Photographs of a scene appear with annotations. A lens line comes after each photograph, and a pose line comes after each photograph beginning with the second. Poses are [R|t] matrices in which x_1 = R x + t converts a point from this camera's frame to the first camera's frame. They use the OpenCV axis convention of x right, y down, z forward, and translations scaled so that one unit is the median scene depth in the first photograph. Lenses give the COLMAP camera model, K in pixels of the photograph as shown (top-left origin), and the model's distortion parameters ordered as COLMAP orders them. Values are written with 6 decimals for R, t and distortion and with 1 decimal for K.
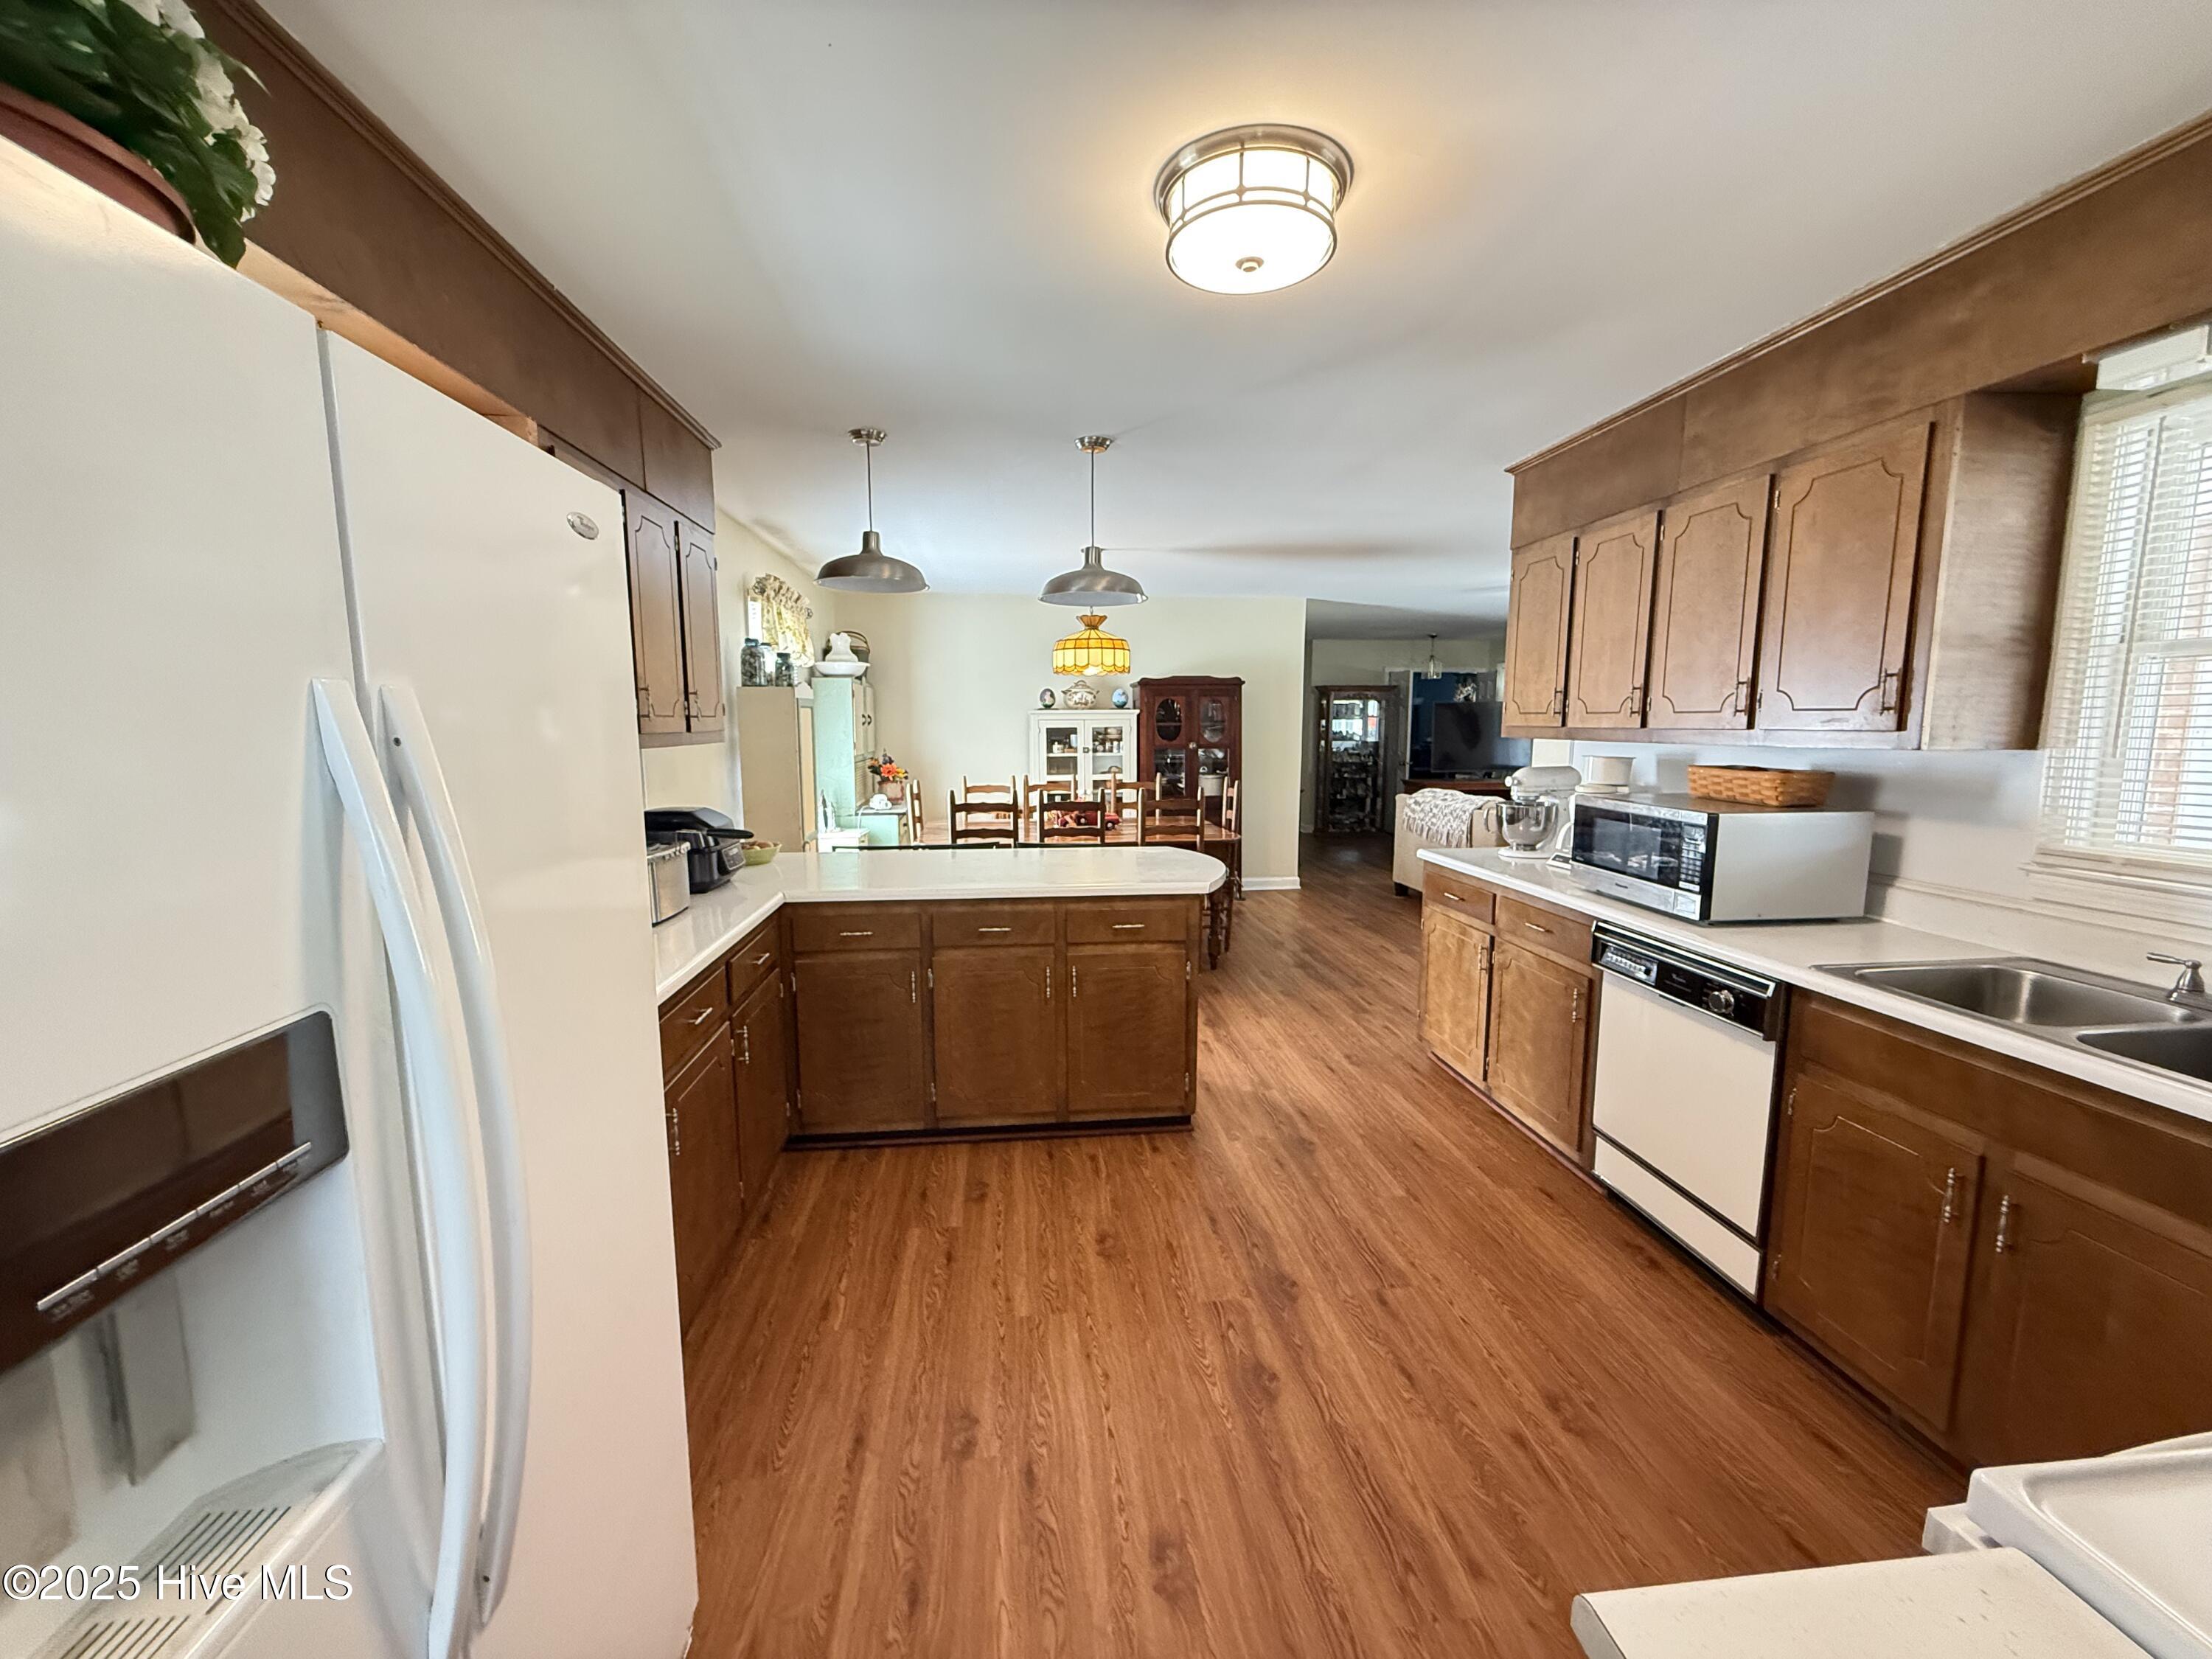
lens RADIAL K [[882.7, 0, 1107.0], [0, 882.7, 836.1], [0, 0, 1]] dist [-0.000128, -0.000021]
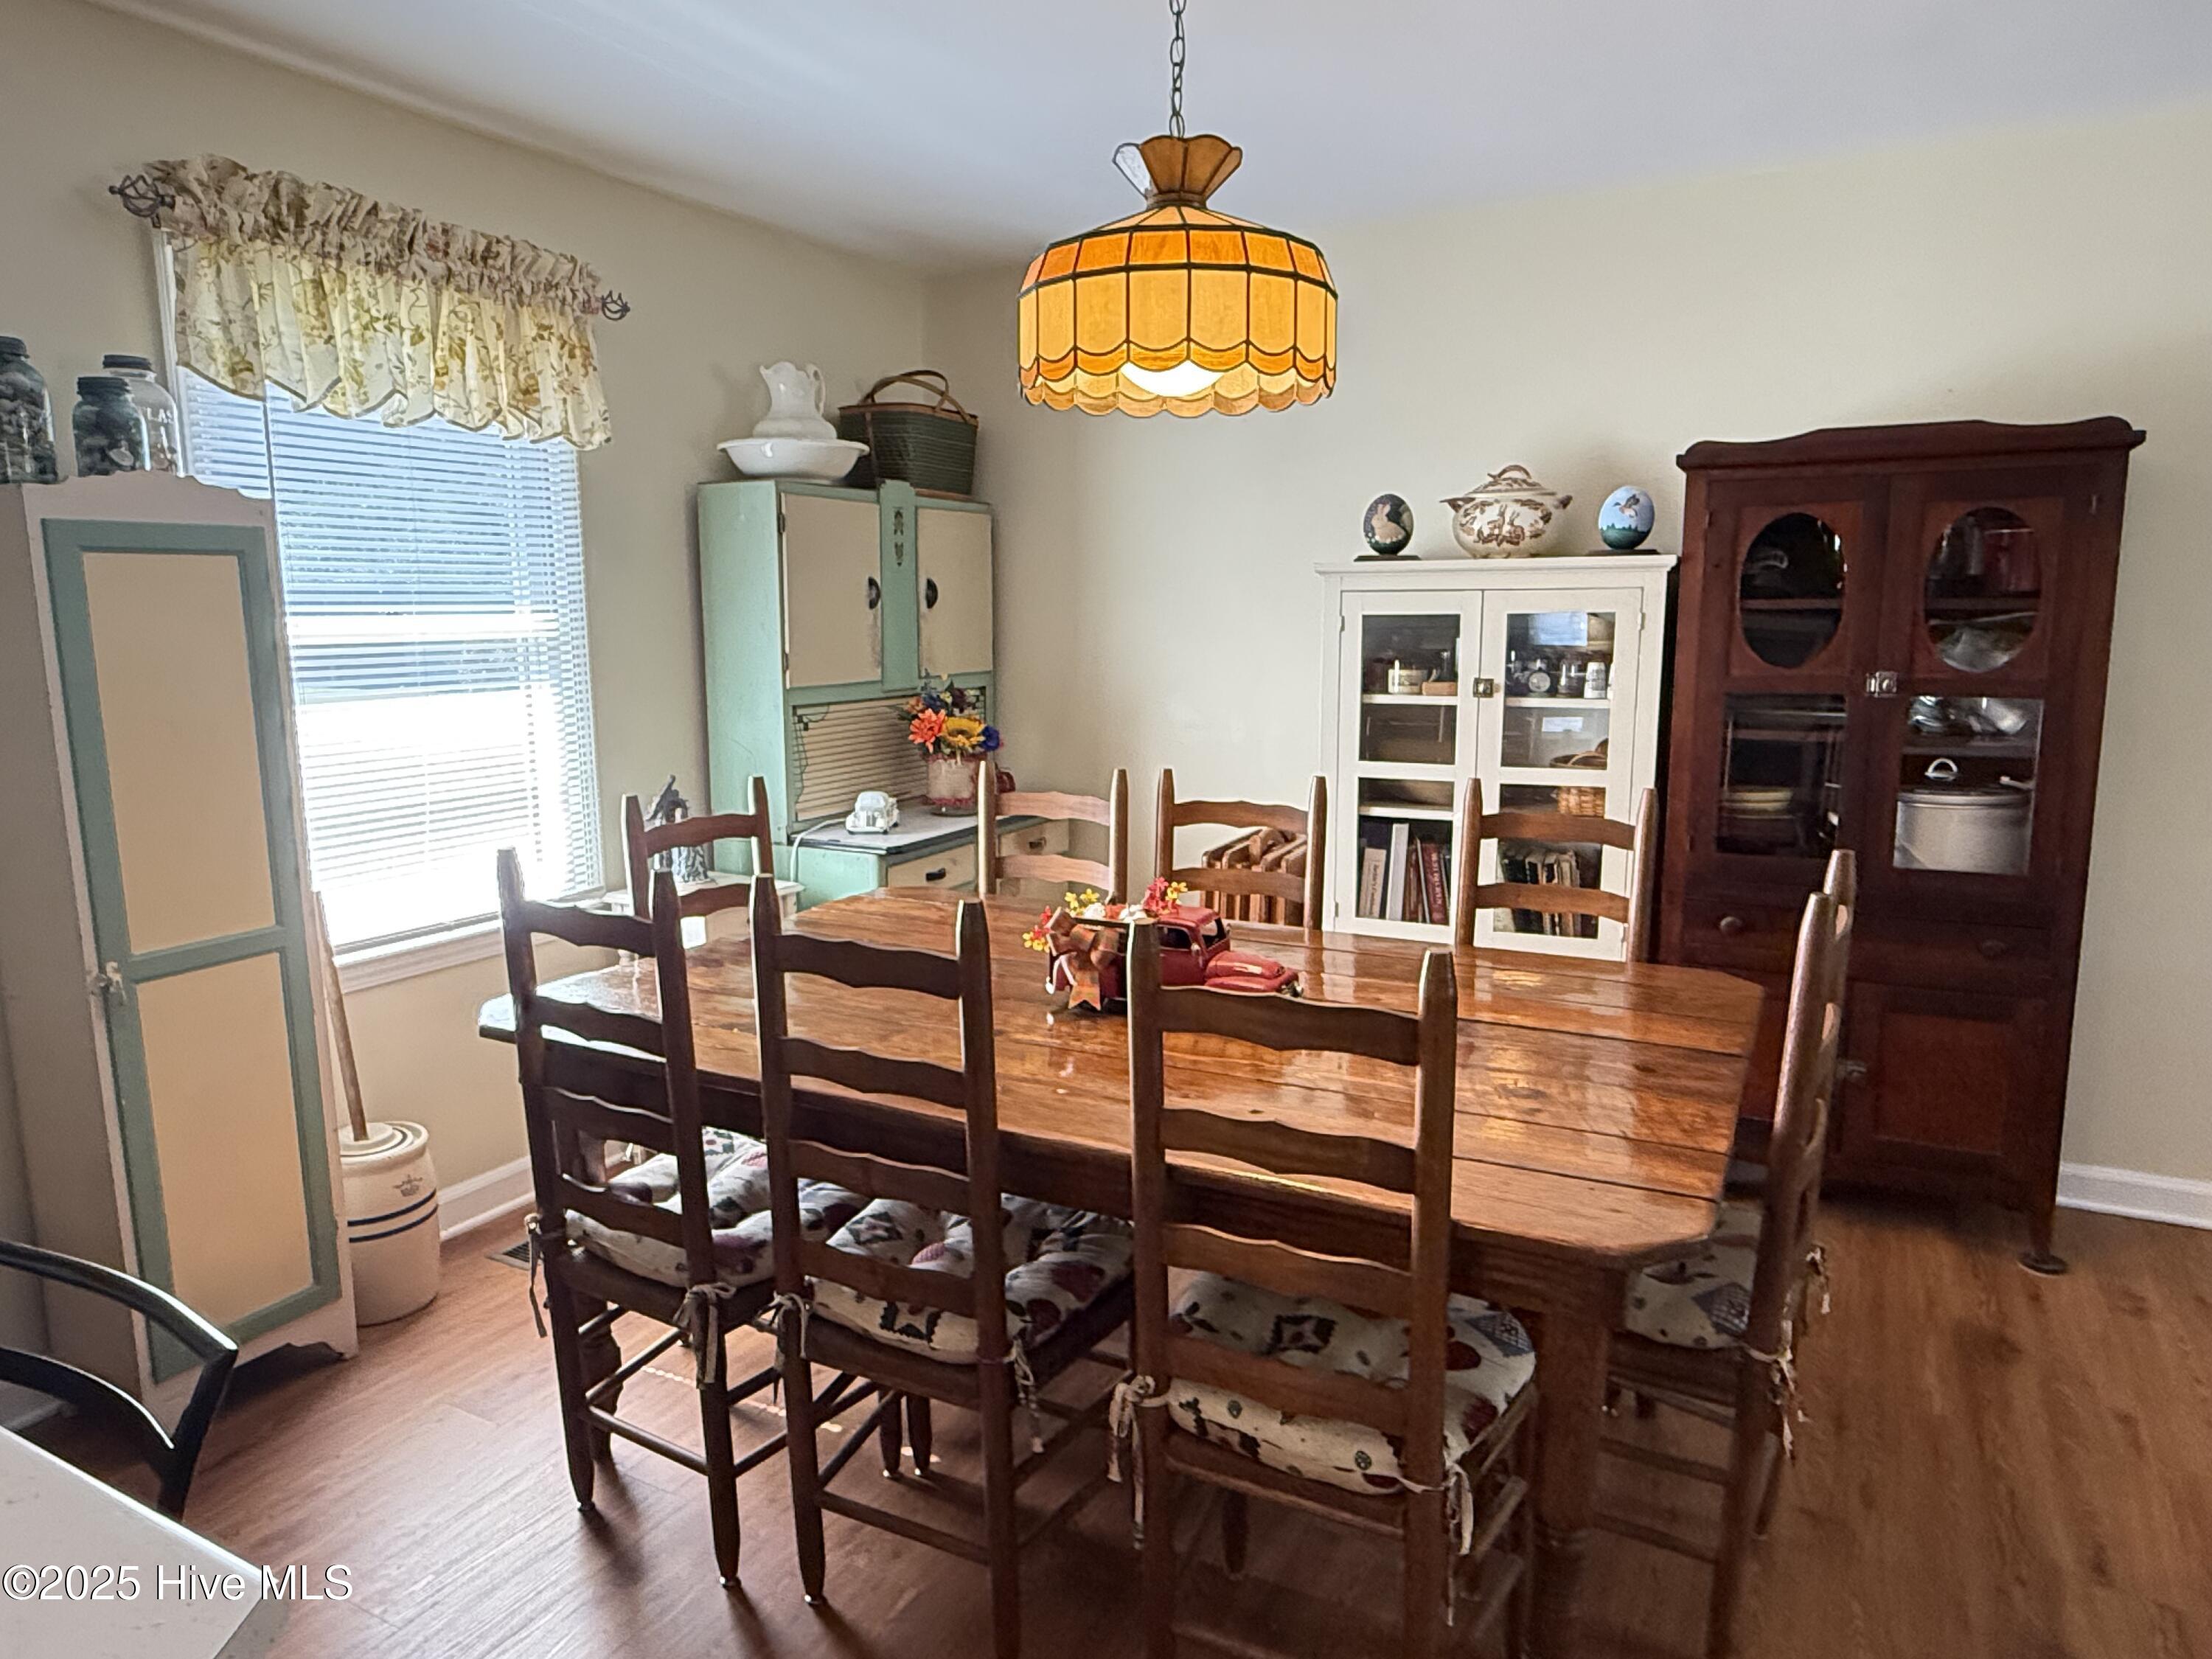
lens RADIAL K [[1409.8, 0, 1091.9], [0, 1409.8, 840.3], [0, 0, 1]] dist [-0.003228, 0.000028]
pose [[0.816195, 0.095652, -0.569804, 0.151421], [-0.073824, 0.995383, 0.061347, -0.063643], [0.573041, -0.008006, 0.819487, 0.507830]]
